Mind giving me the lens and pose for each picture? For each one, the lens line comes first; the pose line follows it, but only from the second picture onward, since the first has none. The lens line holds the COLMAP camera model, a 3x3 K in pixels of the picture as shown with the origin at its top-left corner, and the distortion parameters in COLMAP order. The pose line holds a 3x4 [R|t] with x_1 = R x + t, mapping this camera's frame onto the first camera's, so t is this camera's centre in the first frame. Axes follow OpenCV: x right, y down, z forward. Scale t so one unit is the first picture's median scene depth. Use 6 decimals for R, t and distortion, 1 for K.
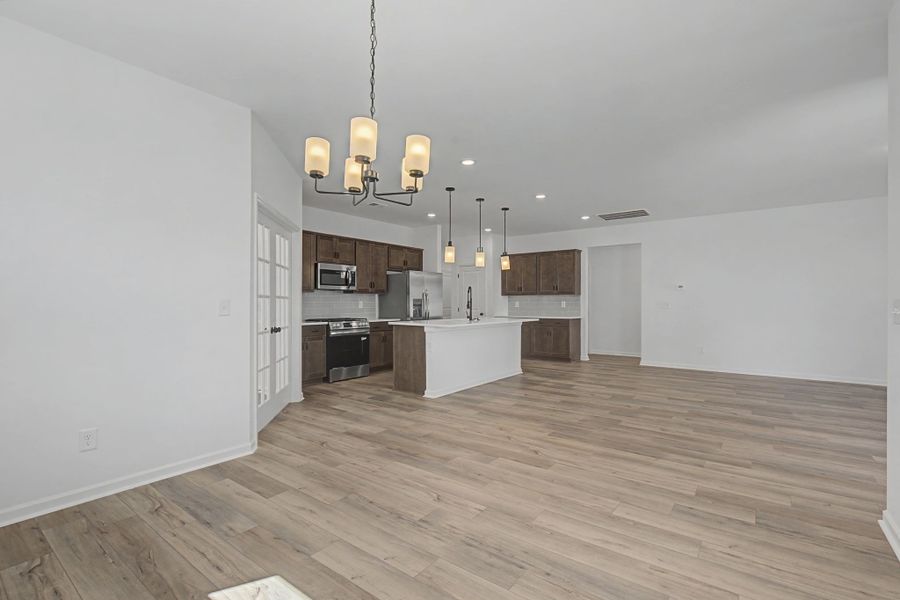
lens RADIAL K [[412.2, 0, 453.7], [0, 412.2, 306.4], [0, 0, 1]] dist [-0.001361, 0.001317]
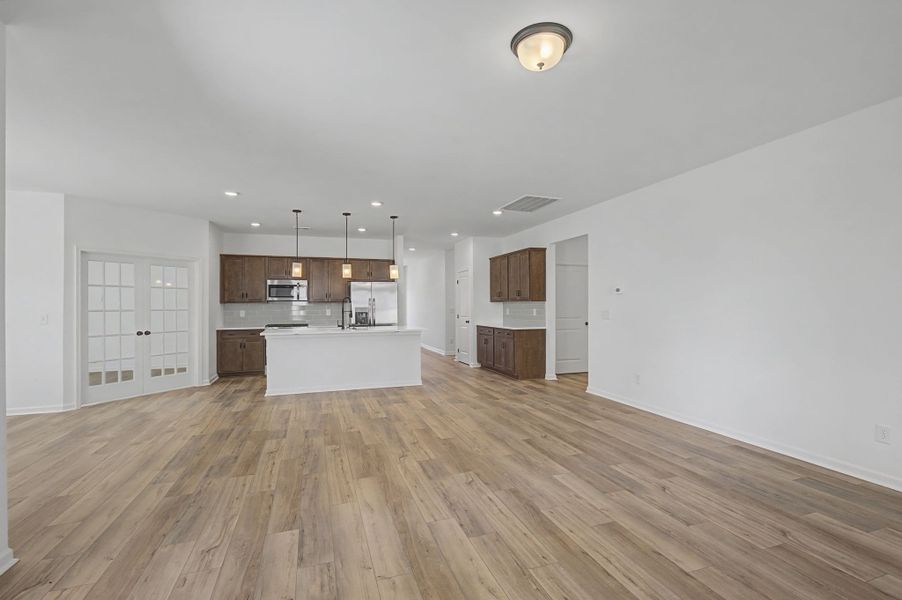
lens RADIAL K [[413.1, 0, 456.2], [0, 413.1, 302.9], [0, 0, 1]] dist [-0.001361, 0.001317]
pose [[0.828944, -0.007216, -0.559285, 1.452408], [0.001198, 0.999937, -0.011125, -0.034998], [0.559330, 0.008552, 0.828901, 0.465723]]
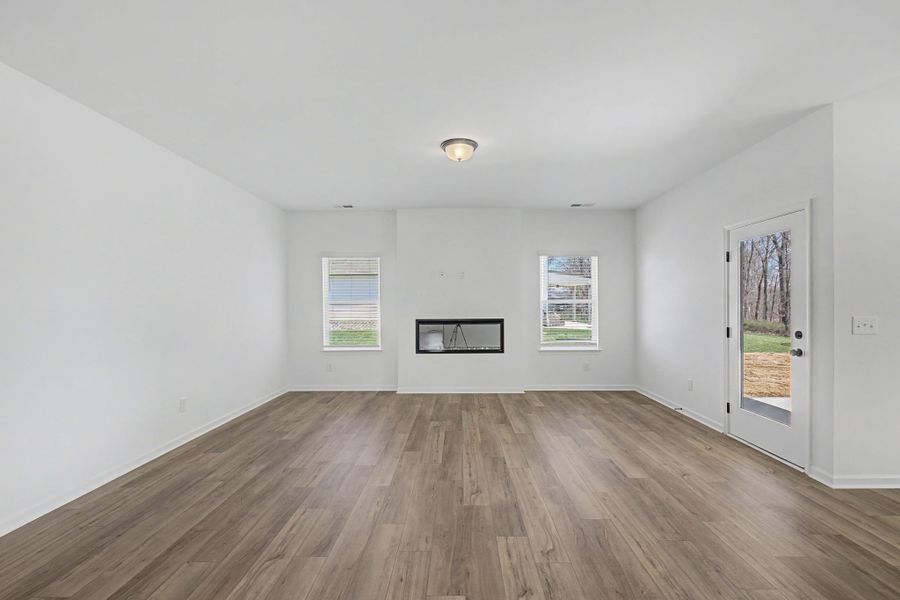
lens RADIAL K [[412.2, 0, 457.2], [0, 412.2, 308.1], [0, 0, 1]] dist [-0.001361, 0.001317]
pose [[-0.596258, -0.003510, 0.802785, 0.420158], [0.010968, 0.999861, 0.012519, -0.045896], [-0.802718, 0.016269, -0.596137, 1.641176]]
